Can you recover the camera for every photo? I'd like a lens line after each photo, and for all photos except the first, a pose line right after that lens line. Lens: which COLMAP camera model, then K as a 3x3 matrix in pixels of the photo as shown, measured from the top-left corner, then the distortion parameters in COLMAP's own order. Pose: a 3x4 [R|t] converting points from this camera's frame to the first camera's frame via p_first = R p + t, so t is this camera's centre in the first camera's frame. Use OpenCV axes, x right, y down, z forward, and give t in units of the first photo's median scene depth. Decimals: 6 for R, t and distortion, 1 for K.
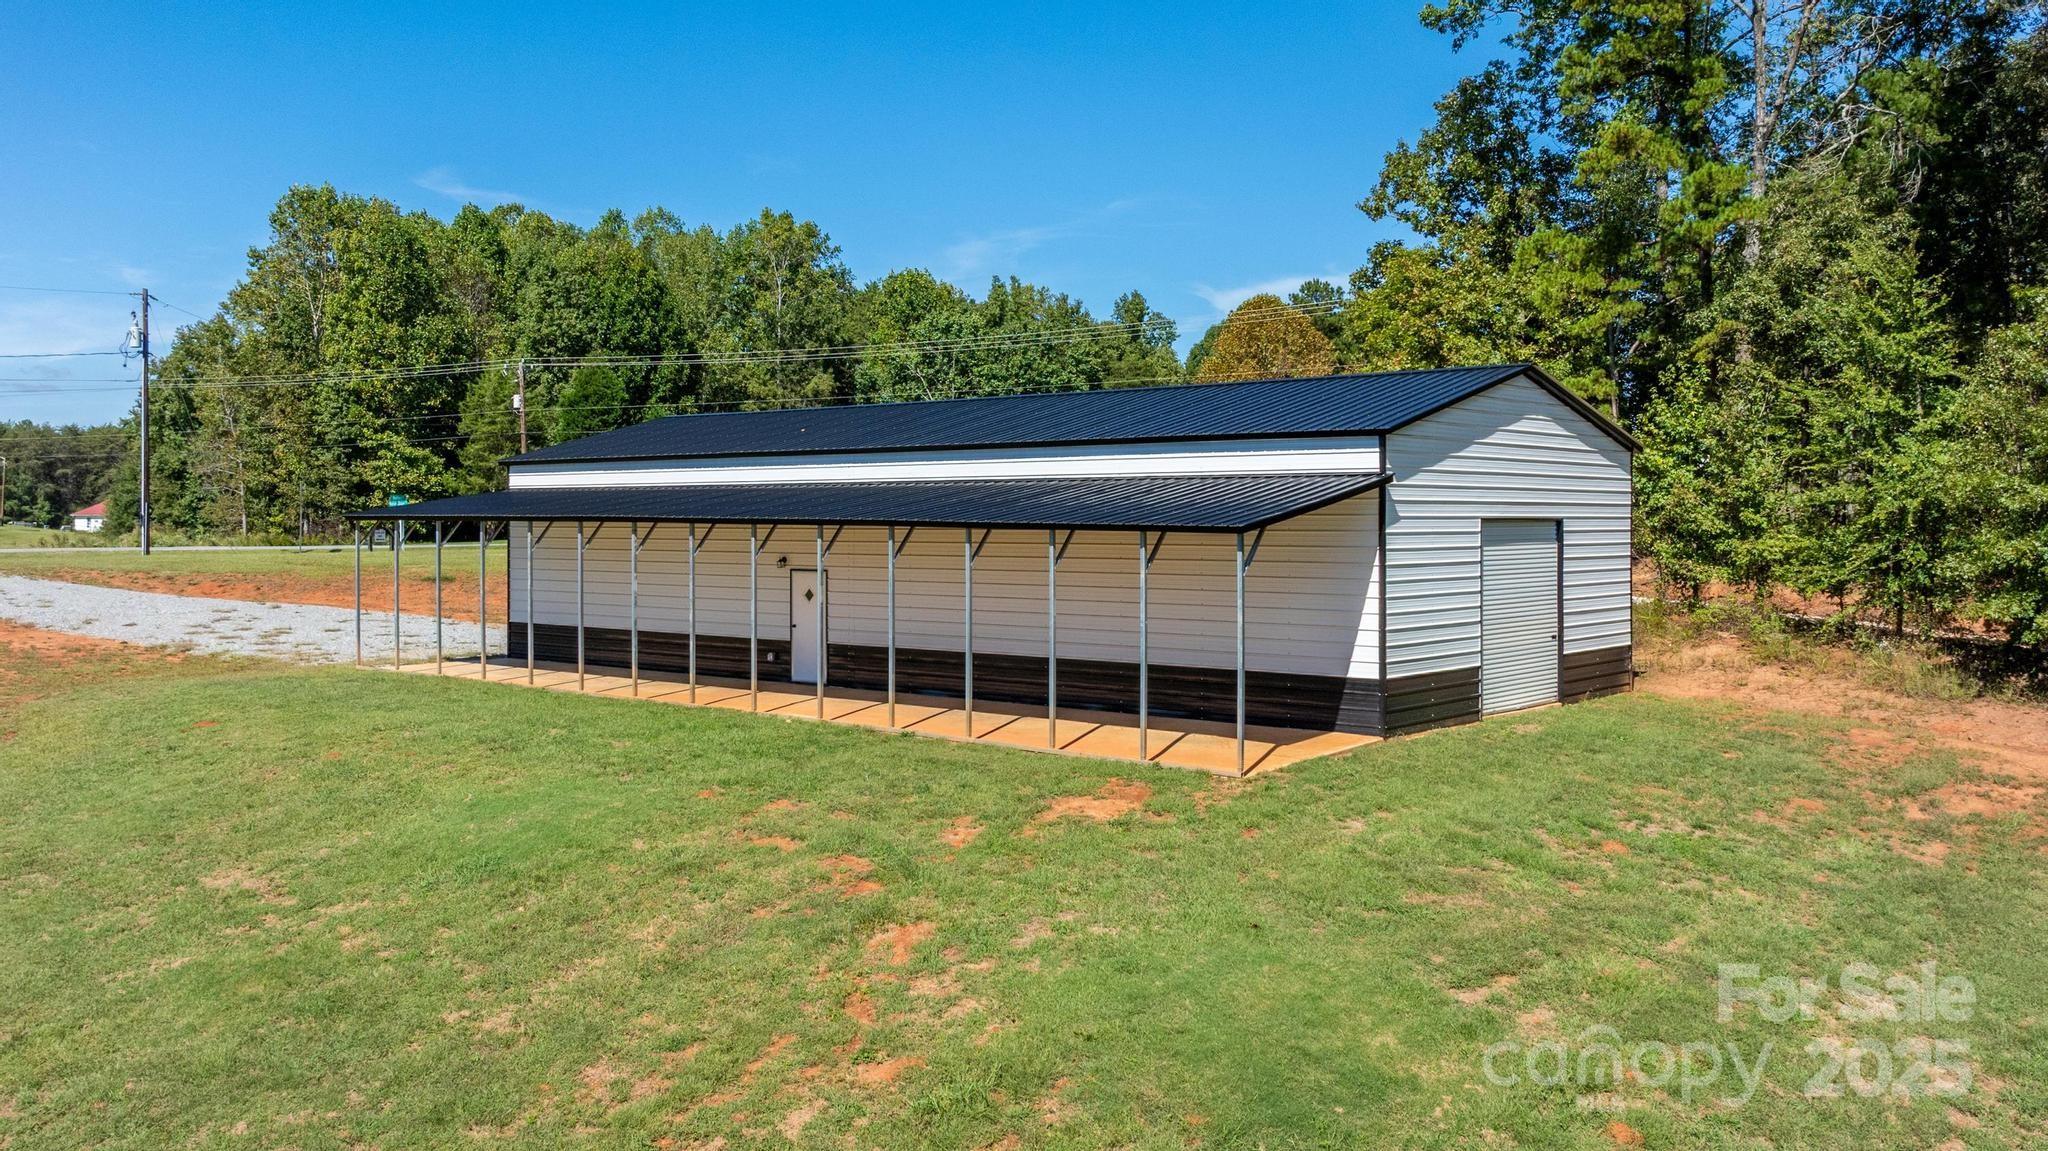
lens RADIAL K [[1552.5, 0, 991.3], [0, 1552.5, 564.2], [0, 0, 1]] dist [-0.003903, -0.000059]
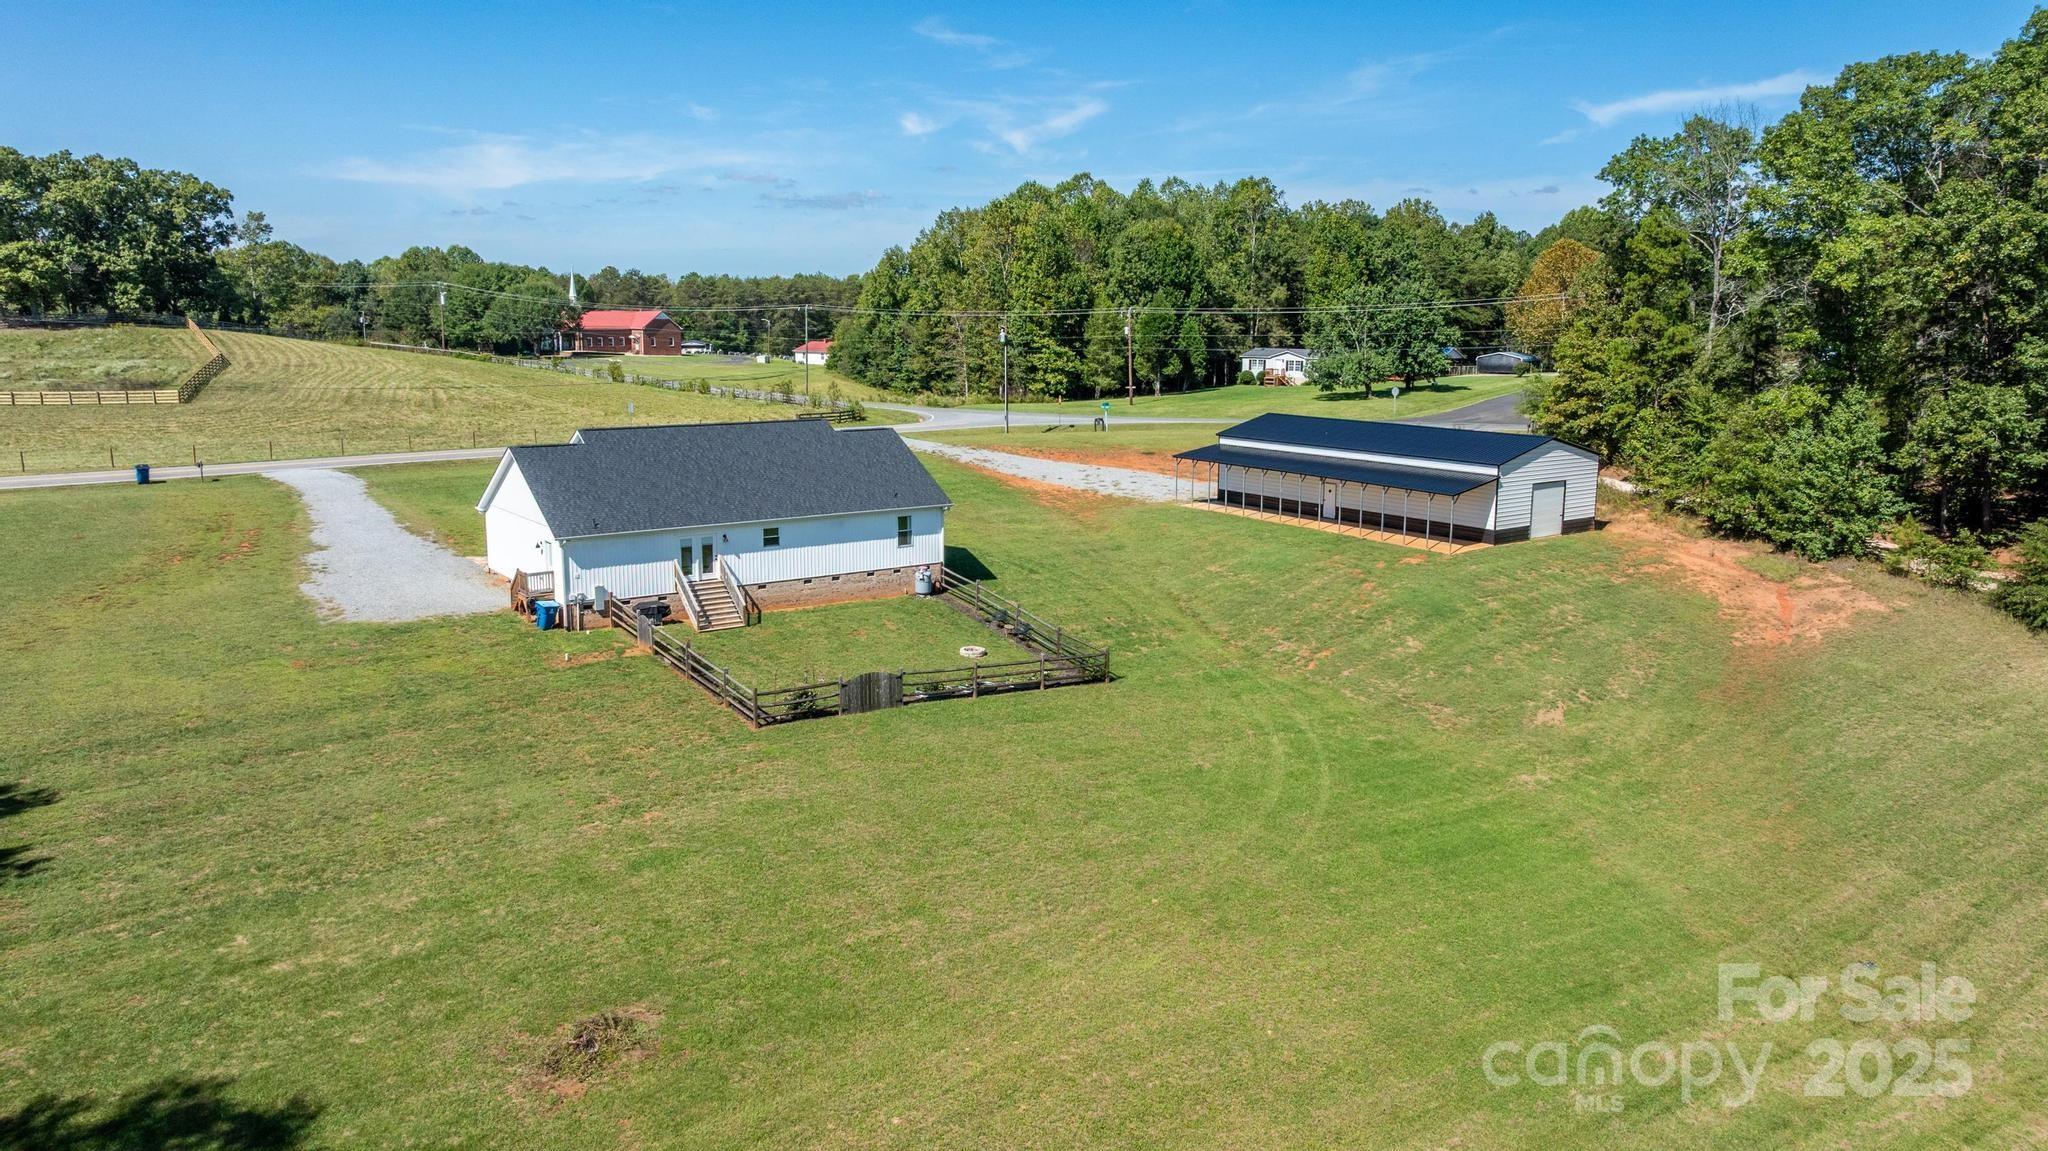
lens RADIAL K [[1452.0, 0, 1035.9], [0, 1452.0, 565.0], [0, 0, 1]] dist [-0.021590, 0.009628]
pose [[0.974570, 0.041528, -0.220202, -0.014520], [-0.003547, 0.985413, 0.170143, -0.112913], [0.224055, -0.165036, 0.960501, -0.684536]]
